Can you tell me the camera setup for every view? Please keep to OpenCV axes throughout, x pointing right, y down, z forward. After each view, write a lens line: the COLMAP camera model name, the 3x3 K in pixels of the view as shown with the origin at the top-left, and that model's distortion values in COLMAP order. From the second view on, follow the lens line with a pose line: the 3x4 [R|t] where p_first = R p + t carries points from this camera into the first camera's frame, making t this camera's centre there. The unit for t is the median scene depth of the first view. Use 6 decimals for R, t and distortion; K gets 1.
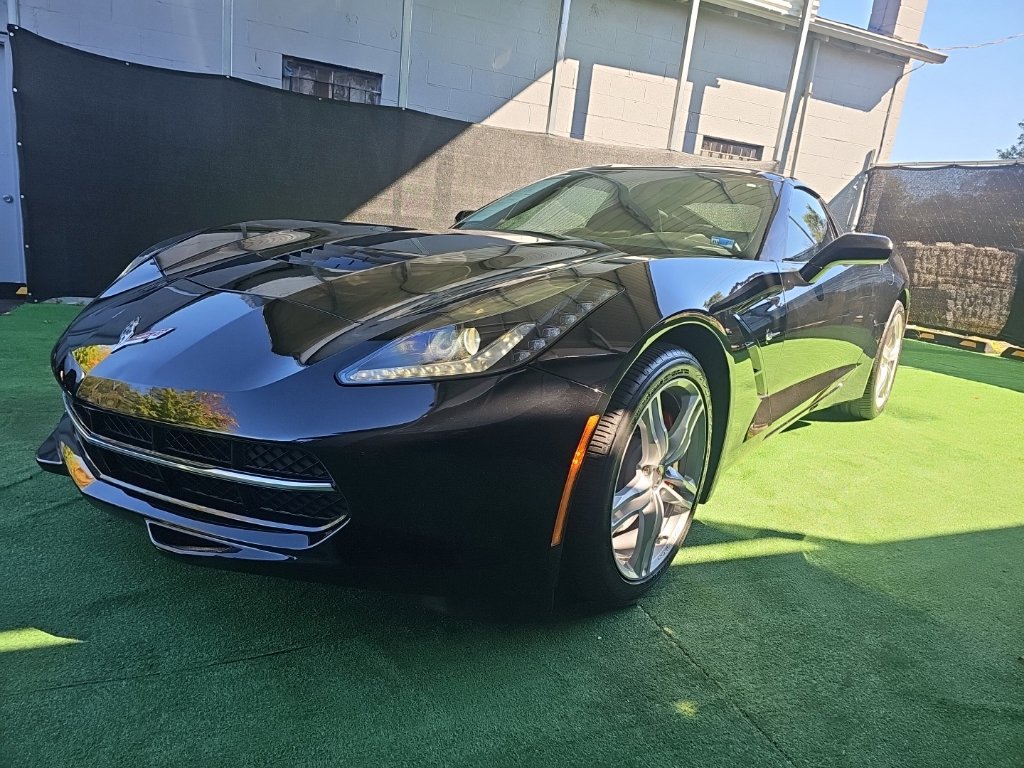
lens RADIAL K [[664.6, 0, 506.8], [0, 664.6, 379.6], [0, 0, 1]] dist [0.063742, -0.055475]
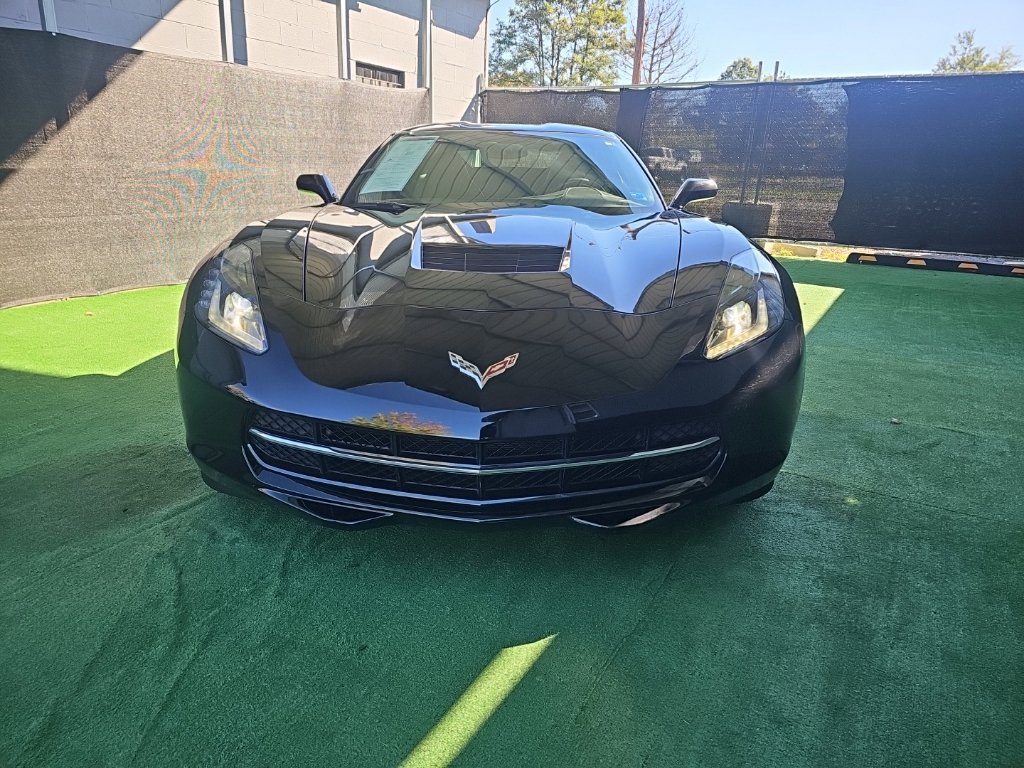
lens RADIAL K [[664.6, 0, 506.8], [0, 664.6, 379.6], [0, 0, 1]] dist [0.063742, -0.055475]
pose [[0.794557, -0.255440, 0.550845, -0.233417], [0.183185, 0.965778, 0.183622, -0.050777], [-0.578898, -0.044992, 0.814158, 0.024744]]
